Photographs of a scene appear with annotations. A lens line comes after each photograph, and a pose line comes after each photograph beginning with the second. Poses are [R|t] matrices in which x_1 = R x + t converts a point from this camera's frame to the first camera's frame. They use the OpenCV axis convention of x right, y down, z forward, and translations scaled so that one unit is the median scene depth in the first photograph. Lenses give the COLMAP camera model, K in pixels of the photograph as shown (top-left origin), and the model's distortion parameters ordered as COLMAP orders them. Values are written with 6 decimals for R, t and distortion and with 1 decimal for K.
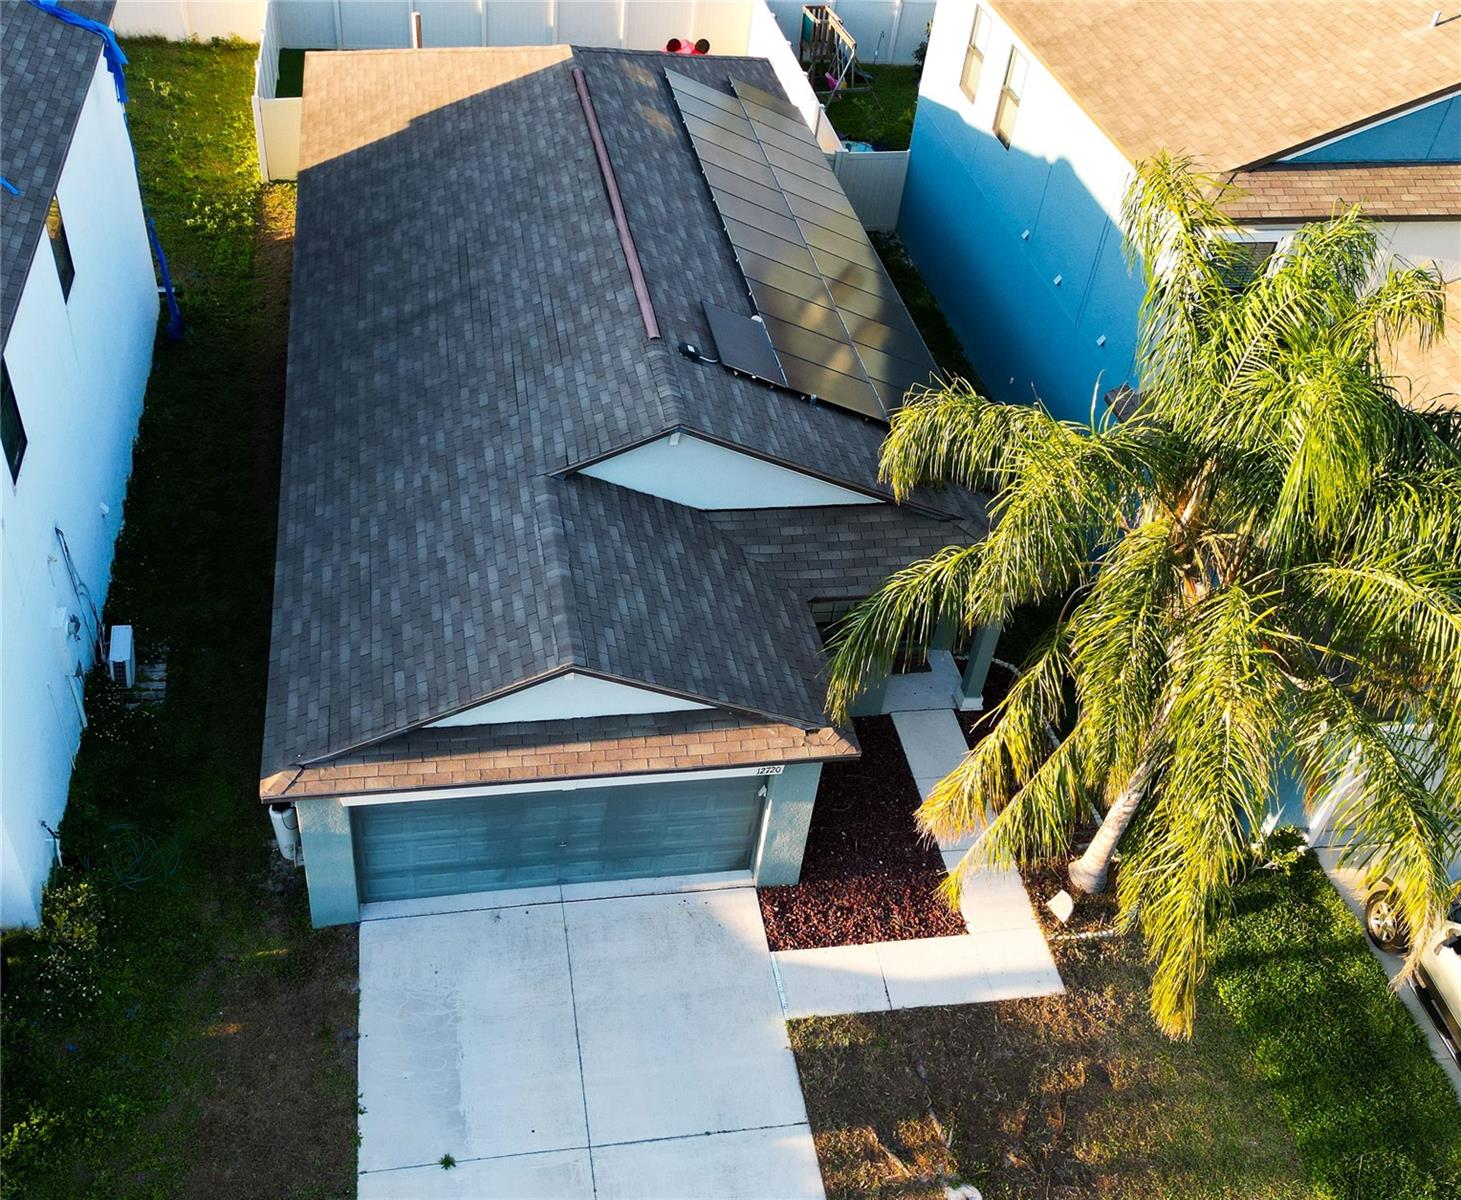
lens RADIAL K [[1420.1, 0, 657.9], [0, 1420.1, 627.4], [0, 0, 1]] dist [0.056704, 0.000000]
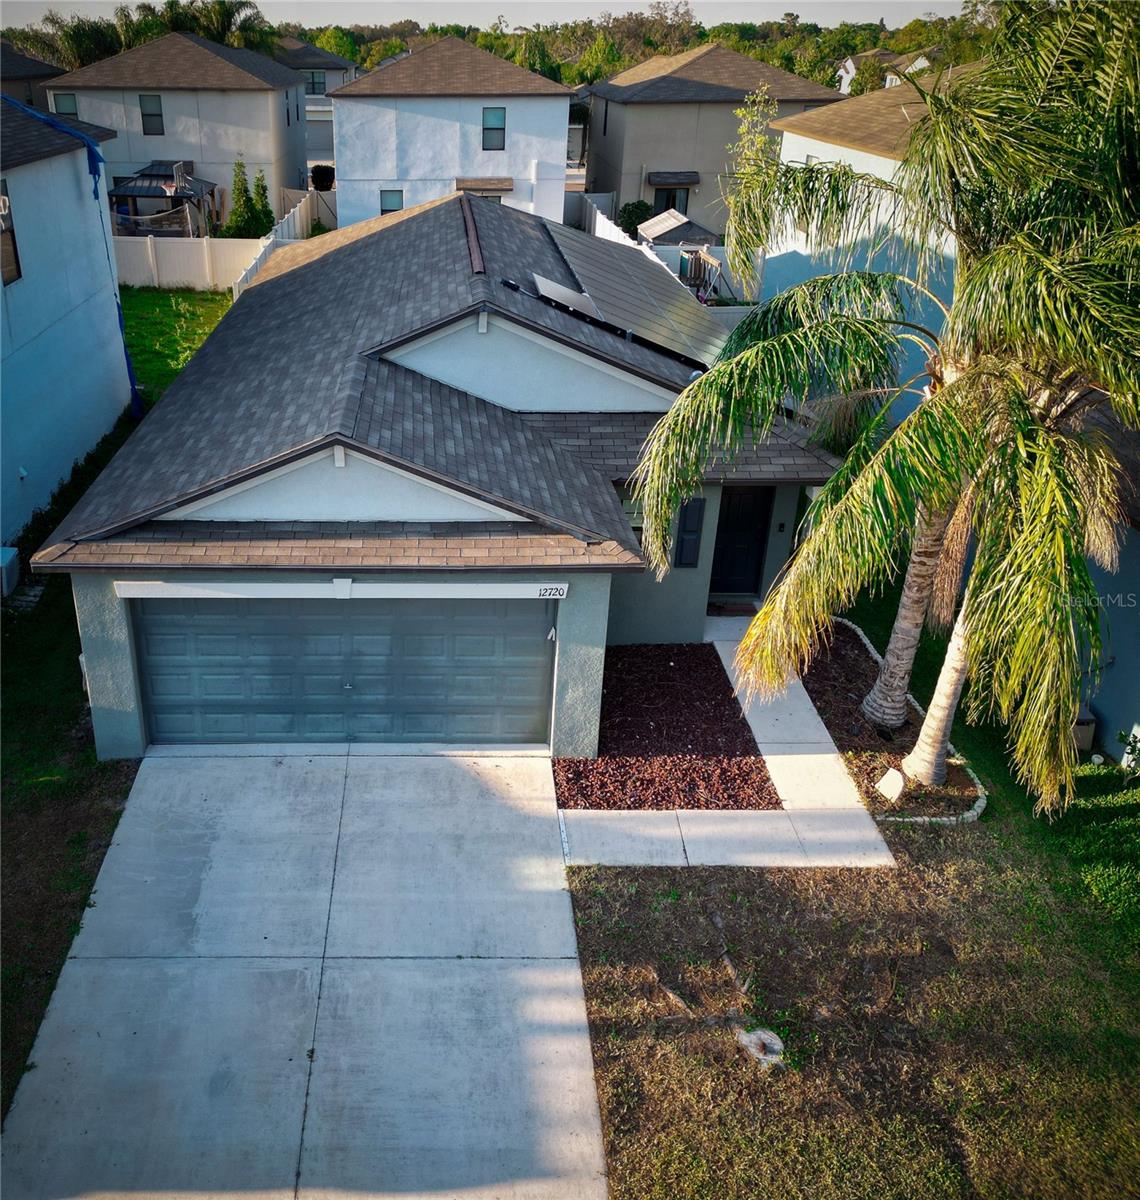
lens RADIAL K [[1112.3, 0, 432.8], [0, 1112.3, 596.2], [0, 0, 1]] dist [0.042609, 0.000000]
pose [[0.985910, 0.009421, -0.167011, 0.121672], [-0.055067, 0.961041, -0.270866, 0.304792], [0.157952, 0.276246, 0.948019, 0.268603]]
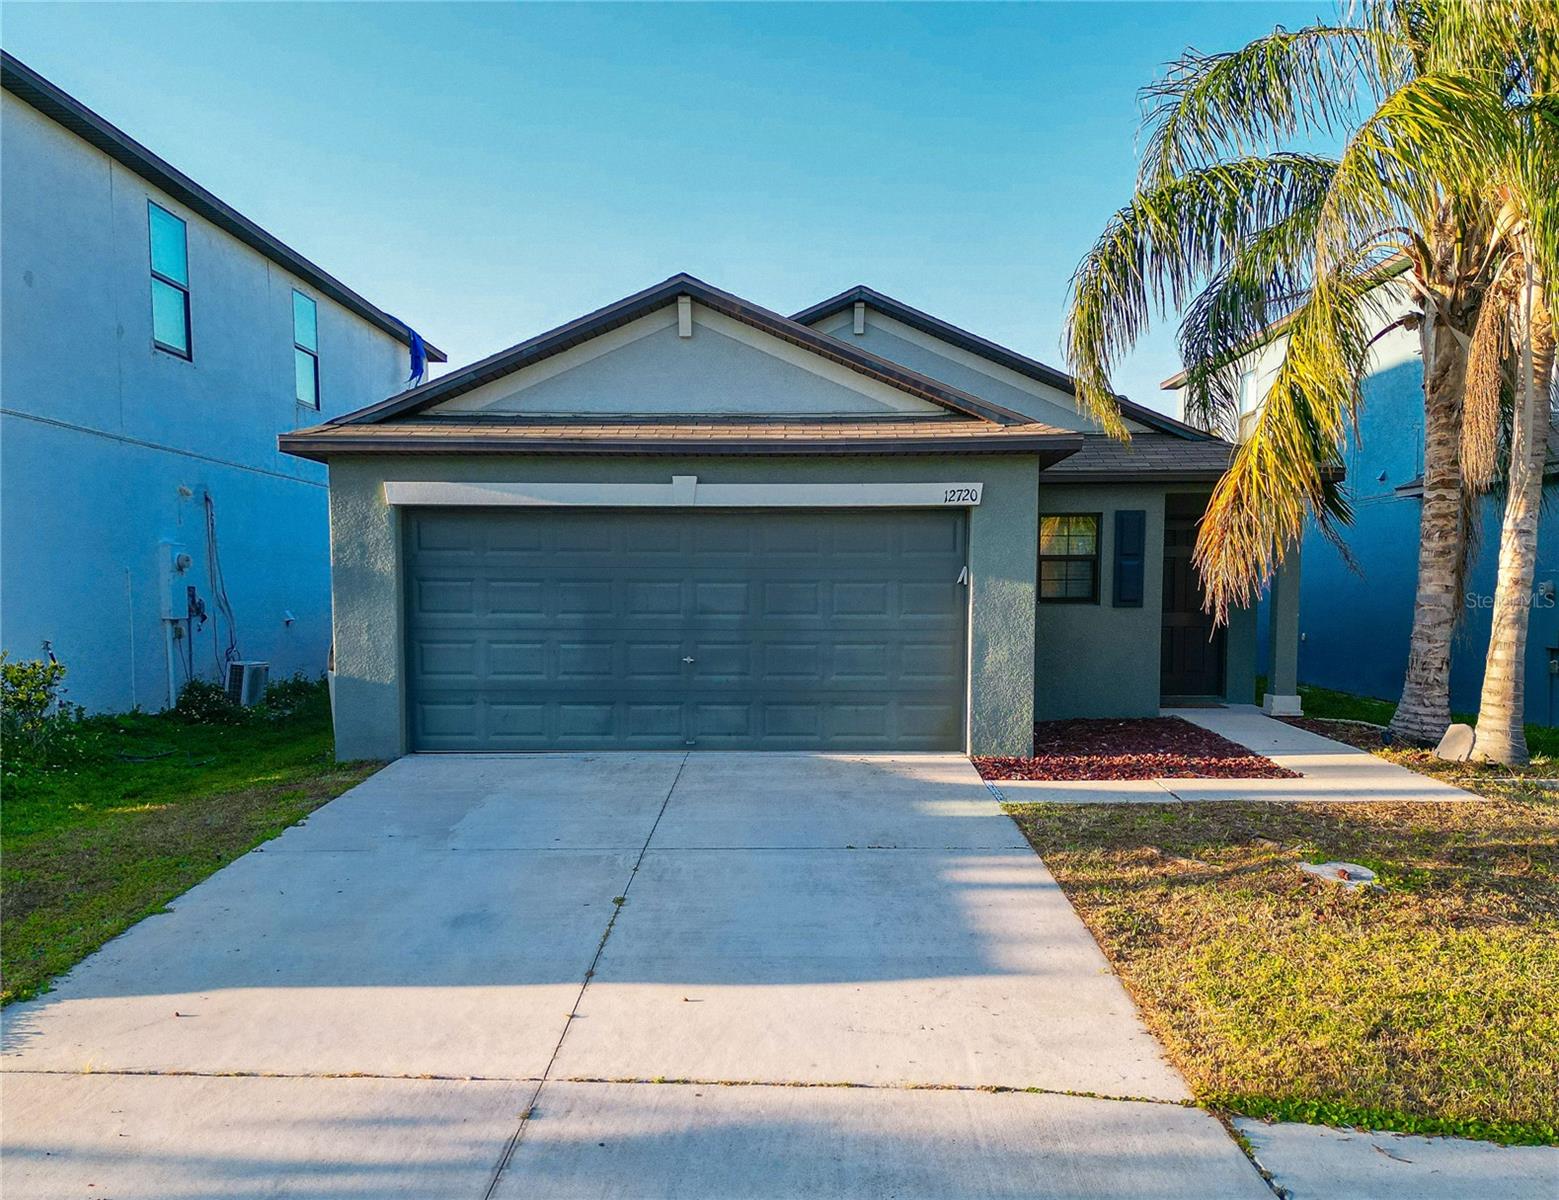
lens RADIAL K [[1291.4, 0, 786.0], [0, 1291.4, 718.1], [0, 0, 1]] dist [0.049779, -0.013549]
pose [[0.985592, -0.053356, -0.160501, 0.088293], [-0.052568, 0.805310, -0.590518, 0.576035], [0.160761, 0.590448, 0.790903, 0.517047]]
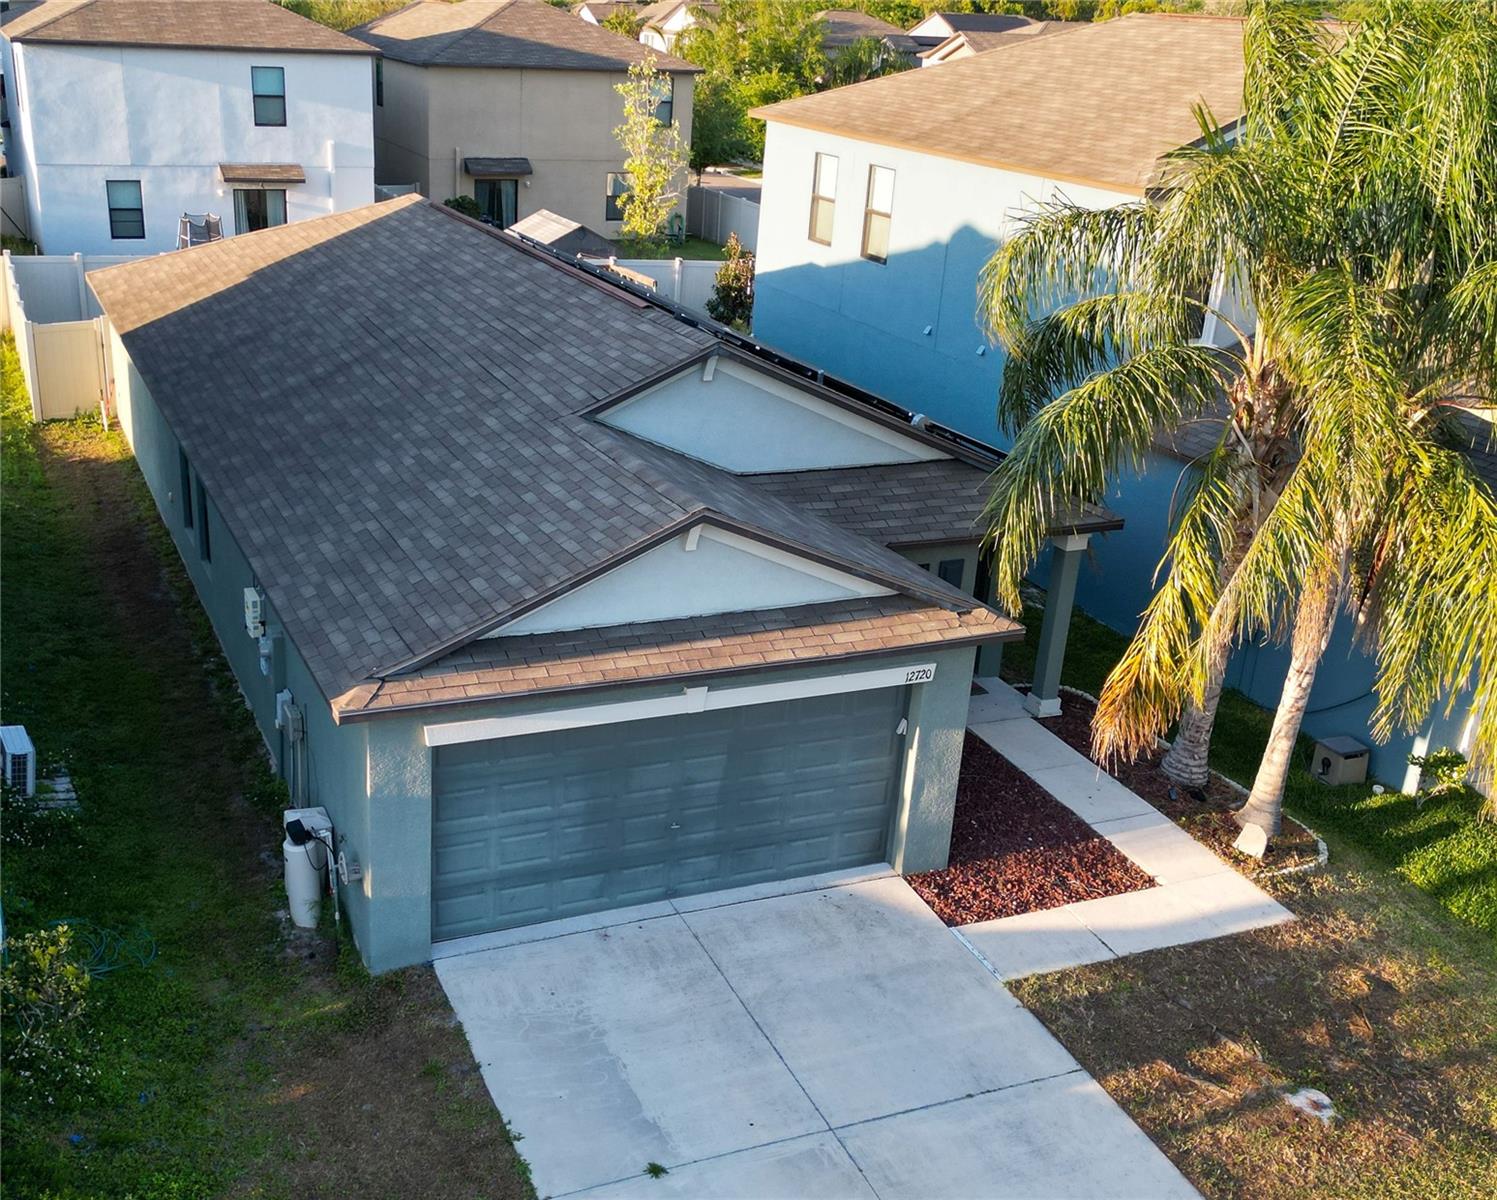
lens RADIAL K [[1609.9, 0, 647.4], [0, 1609.9, 698.7], [0, 0, 1]] dist [0.050840, 0.000000]
pose [[0.971426, -0.115954, 0.207090, -0.263993], [0.172287, 0.944636, -0.279248, 0.339824], [-0.163245, 0.306948, 0.937621, 0.149964]]
